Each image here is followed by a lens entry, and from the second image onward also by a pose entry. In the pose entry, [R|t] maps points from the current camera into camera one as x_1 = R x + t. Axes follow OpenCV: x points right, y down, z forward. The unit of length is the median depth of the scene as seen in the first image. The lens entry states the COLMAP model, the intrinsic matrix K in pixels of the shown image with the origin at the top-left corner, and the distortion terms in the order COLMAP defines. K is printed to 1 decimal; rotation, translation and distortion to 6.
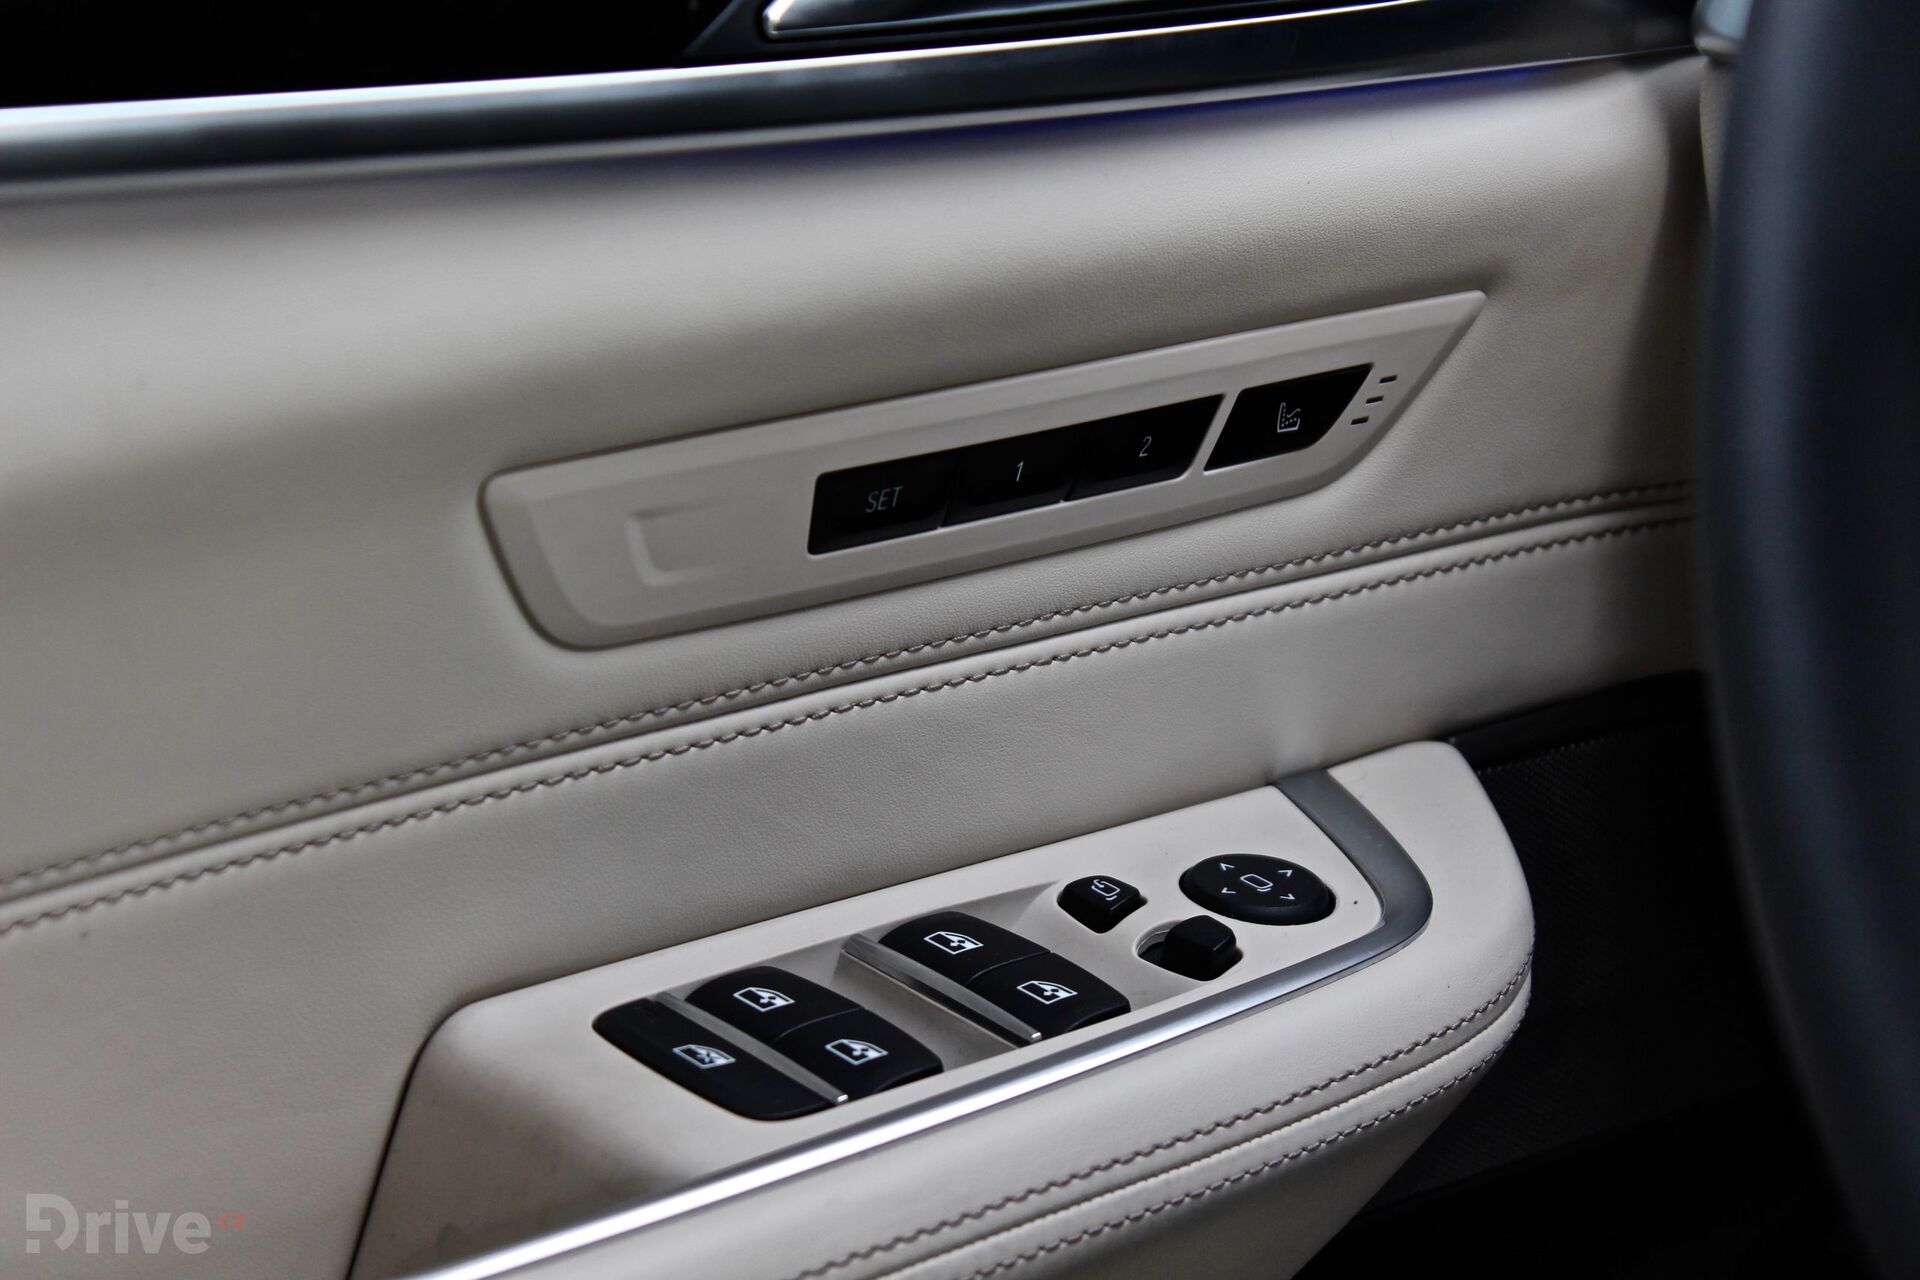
lens RADIAL K [[4661.5, 0, 964.9], [0, 4661.5, 634.2], [0, 0, 1]] dist [0.105961, 0.000000]
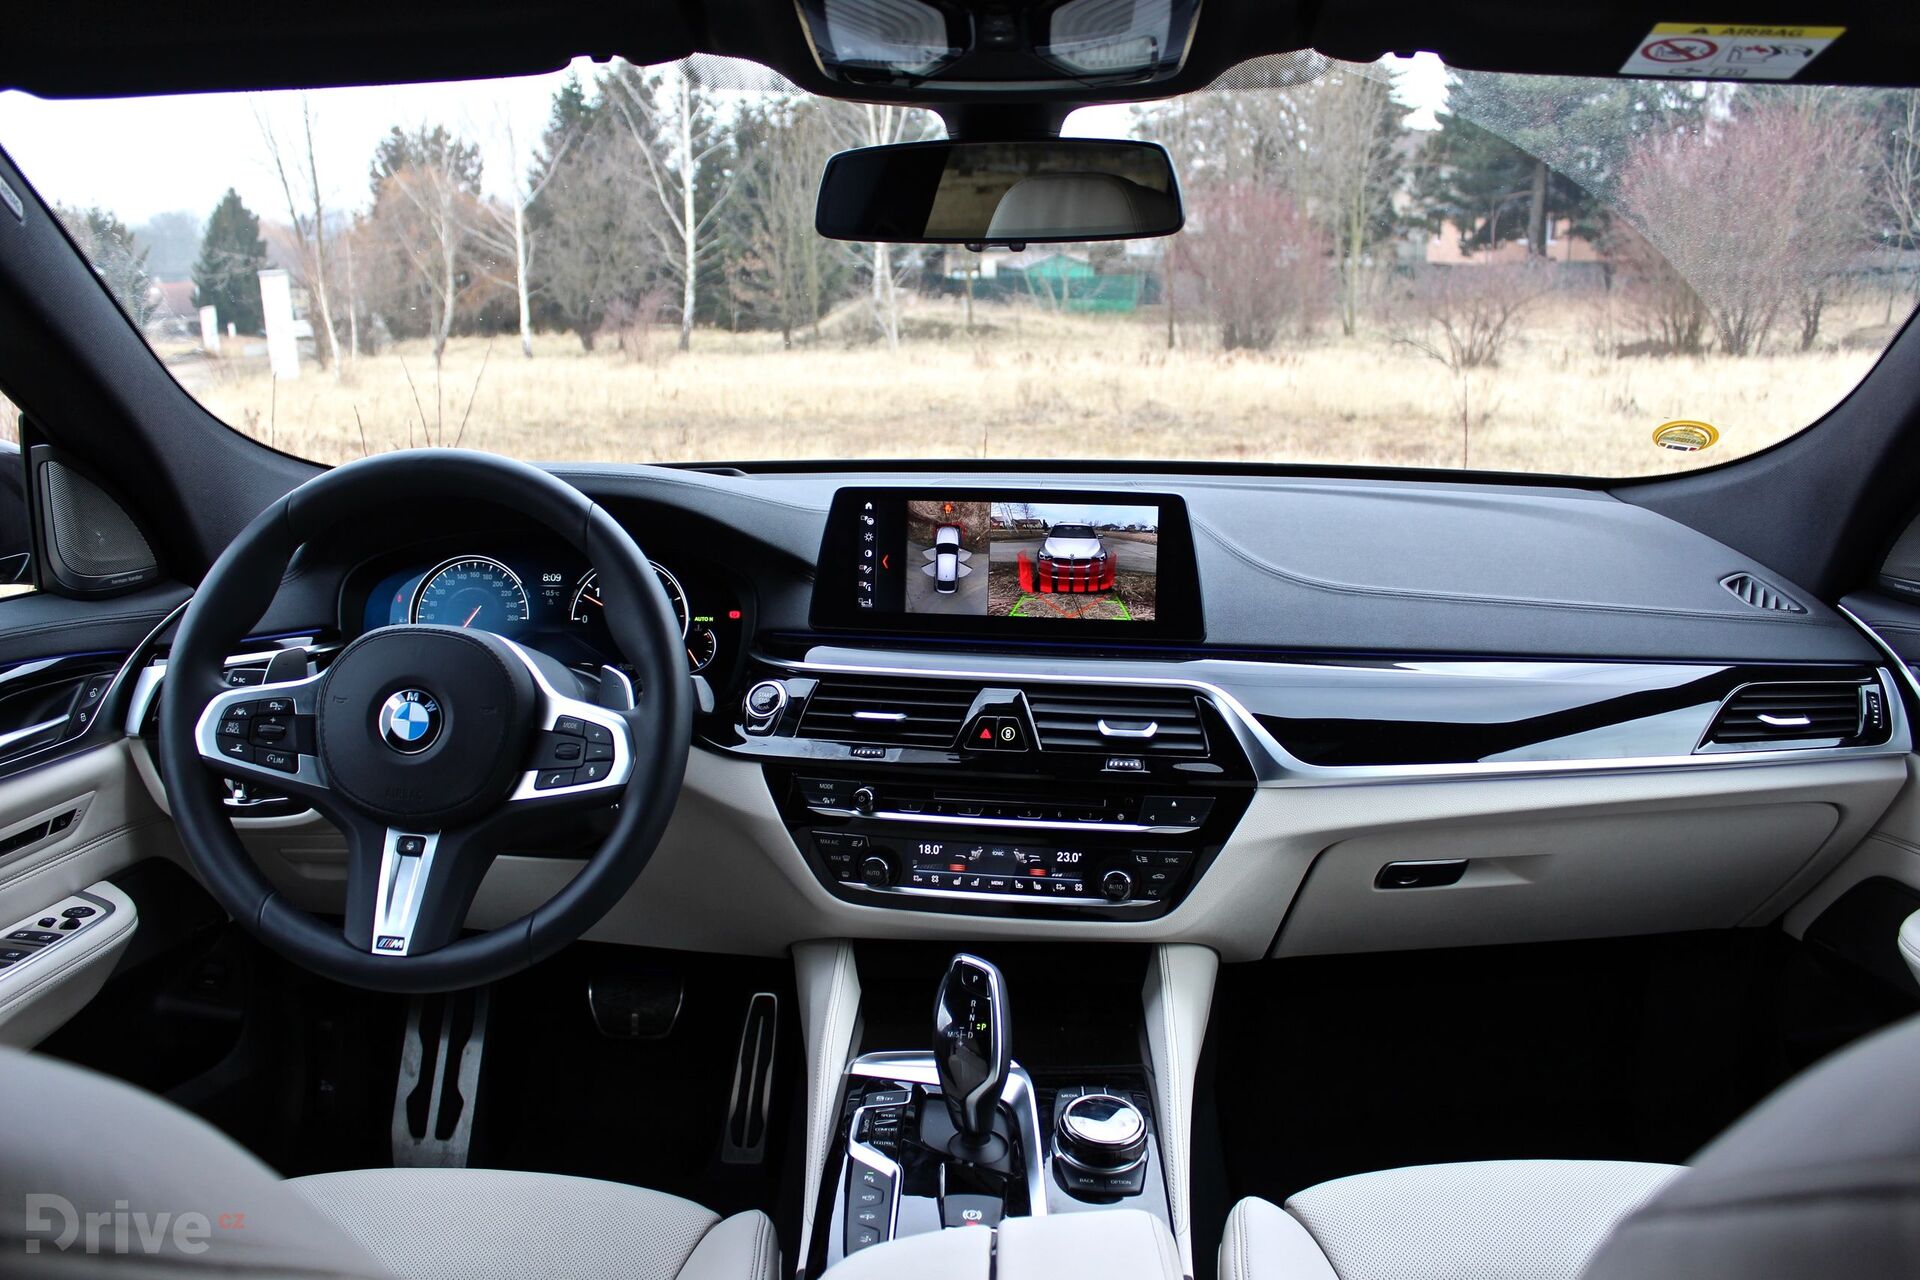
lens RADIAL K [[1592.1, 0, 964.9], [0, 1592.1, 648.7], [0, 0, 1]] dist [-0.168062, 0.140964]
pose [[0.741612, -0.160750, 0.651284, -0.260231], [0.235808, 0.971374, -0.028758, 0.050775], [-0.628017, 0.174905, 0.758289, -0.939155]]
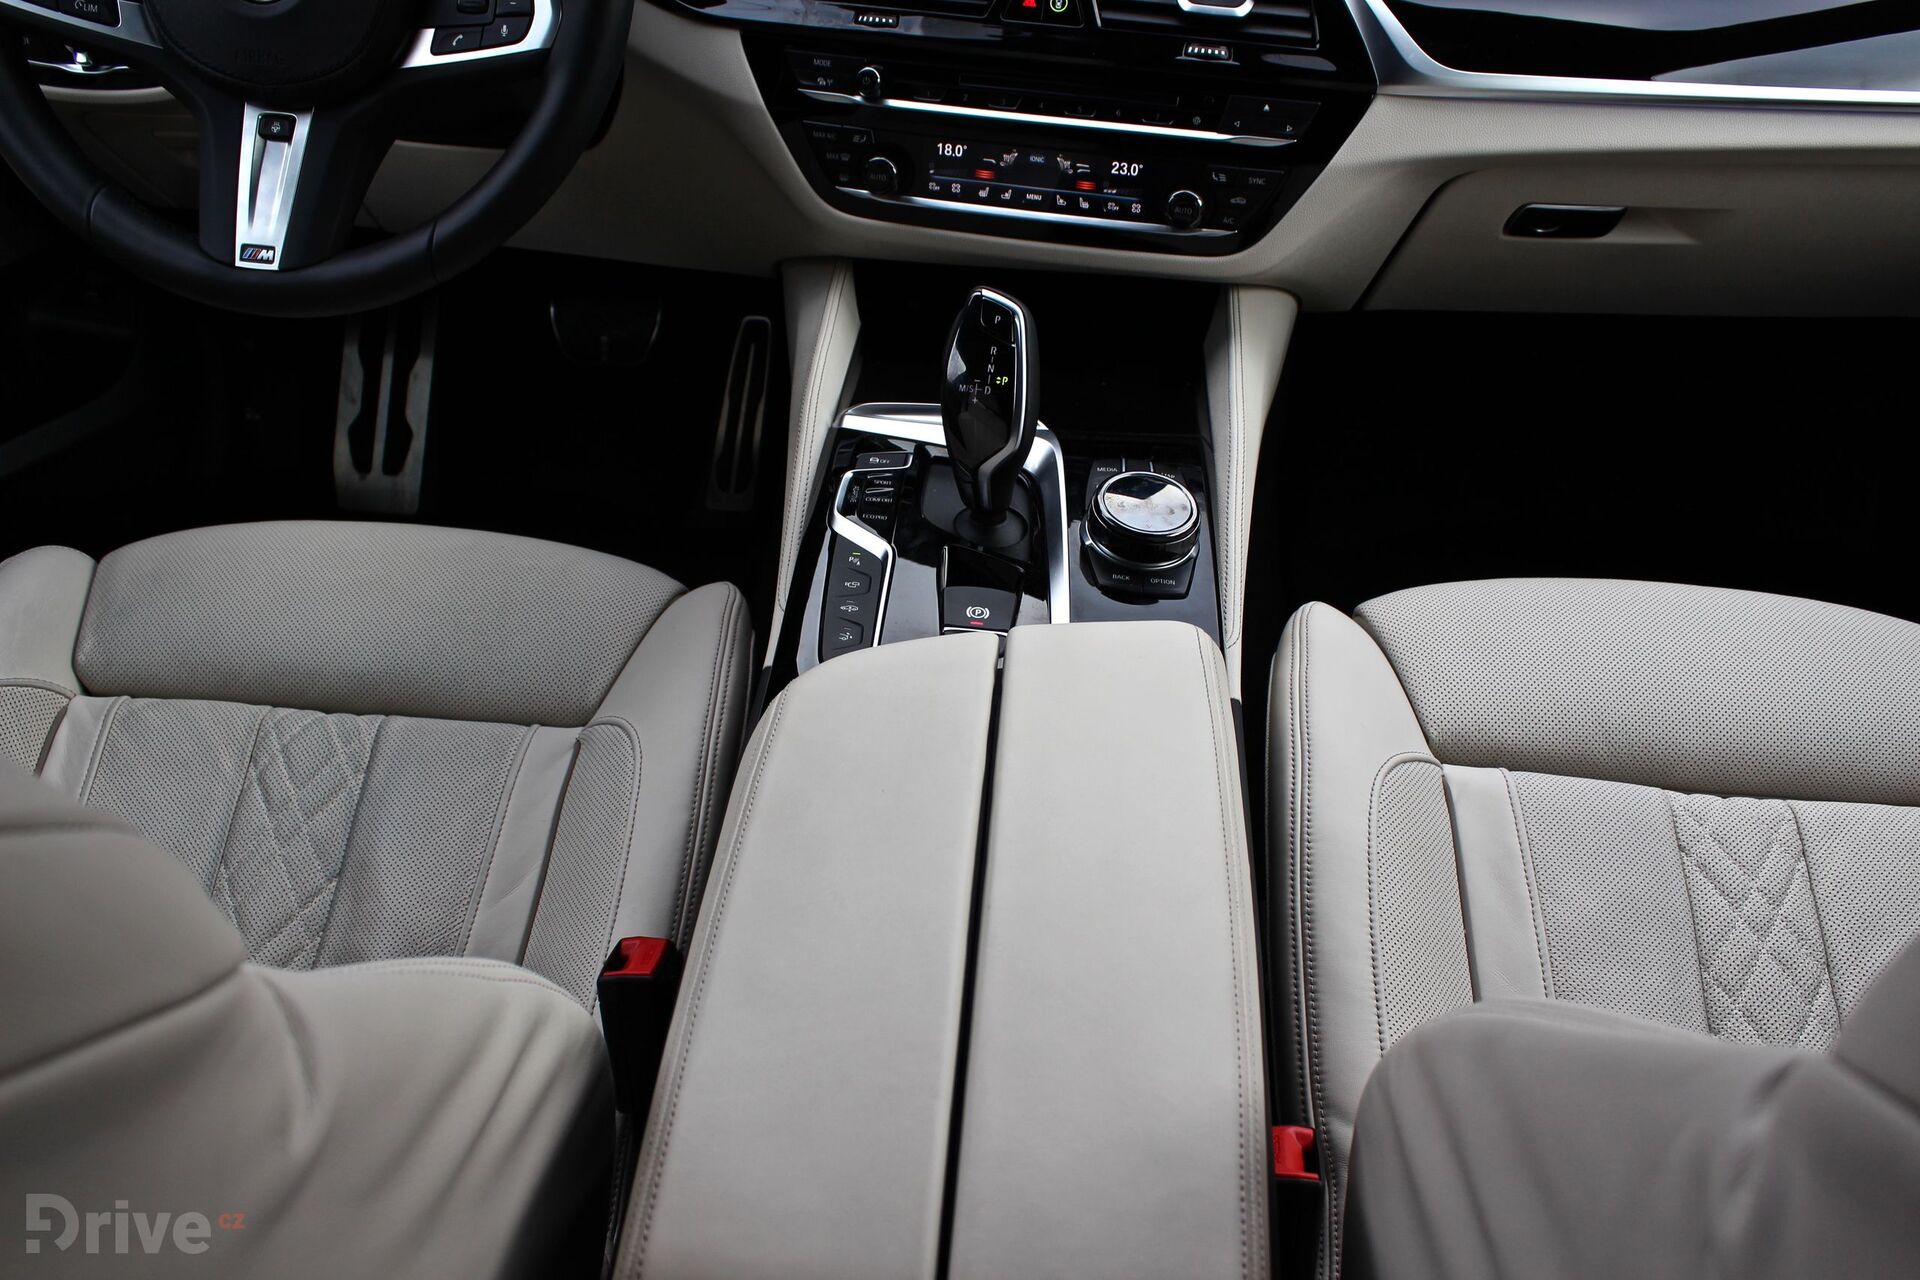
lens RADIAL K [[1689.2, 0, 956.0], [0, 1689.2, 648.2], [0, 0, 1]] dist [-0.145621, 0.124446]
pose [[0.770006, -0.368824, 0.520634, -0.103285], [0.194434, 0.912824, 0.359094, 0.079923], [-0.607689, -0.175275, 0.774592, -0.759562]]
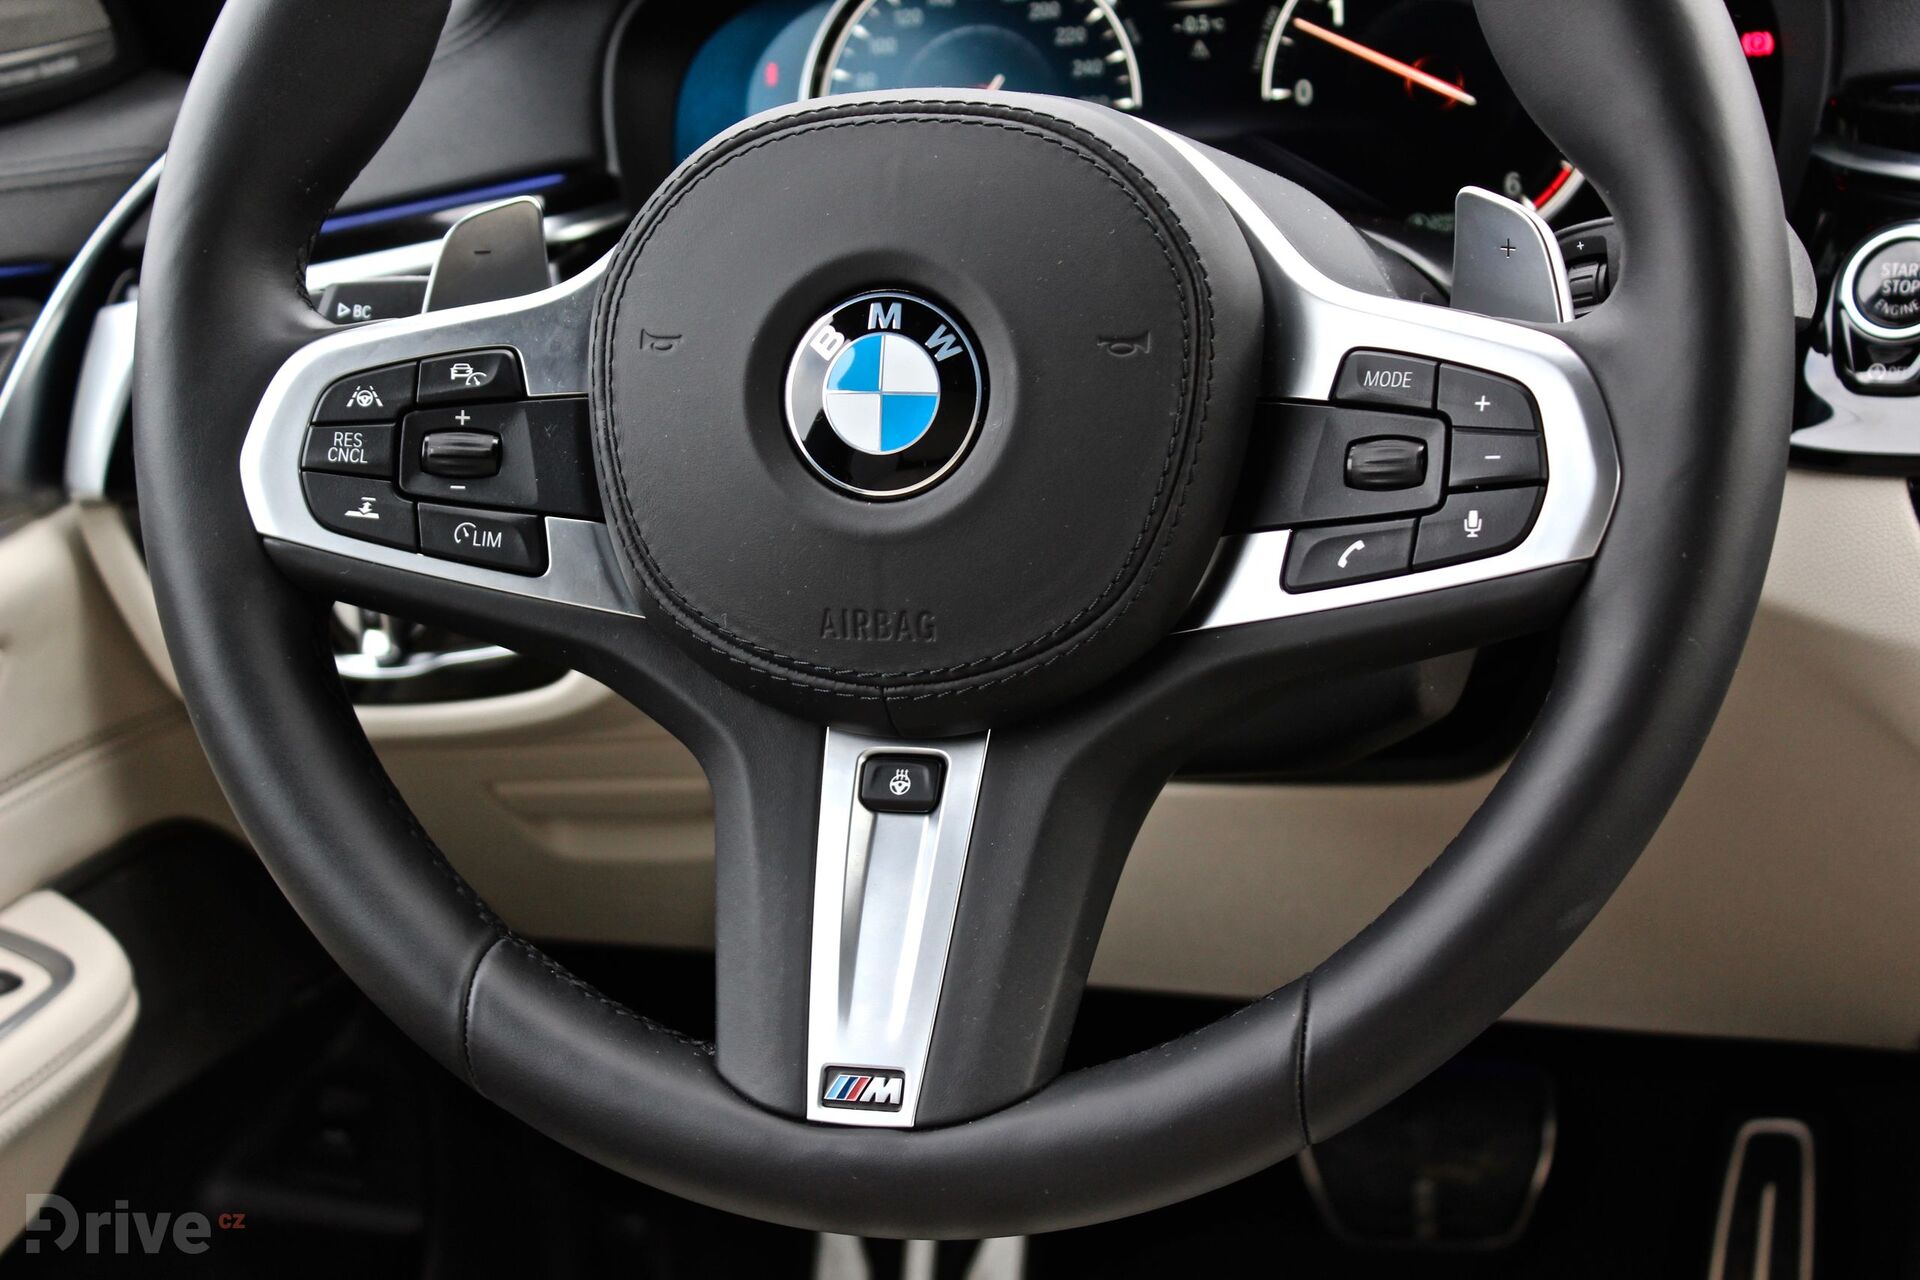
lens RADIAL K [[3426.5, 0, 950.1], [0, 3426.5, 660.9], [0, 0, 1]] dist [0.016324, 0.000000]
pose [[0.875328, -0.259349, 0.408091, -0.125953], [0.279801, 0.960006, 0.009945, 0.024615], [-0.394349, 0.105479, 0.912887, -0.433864]]
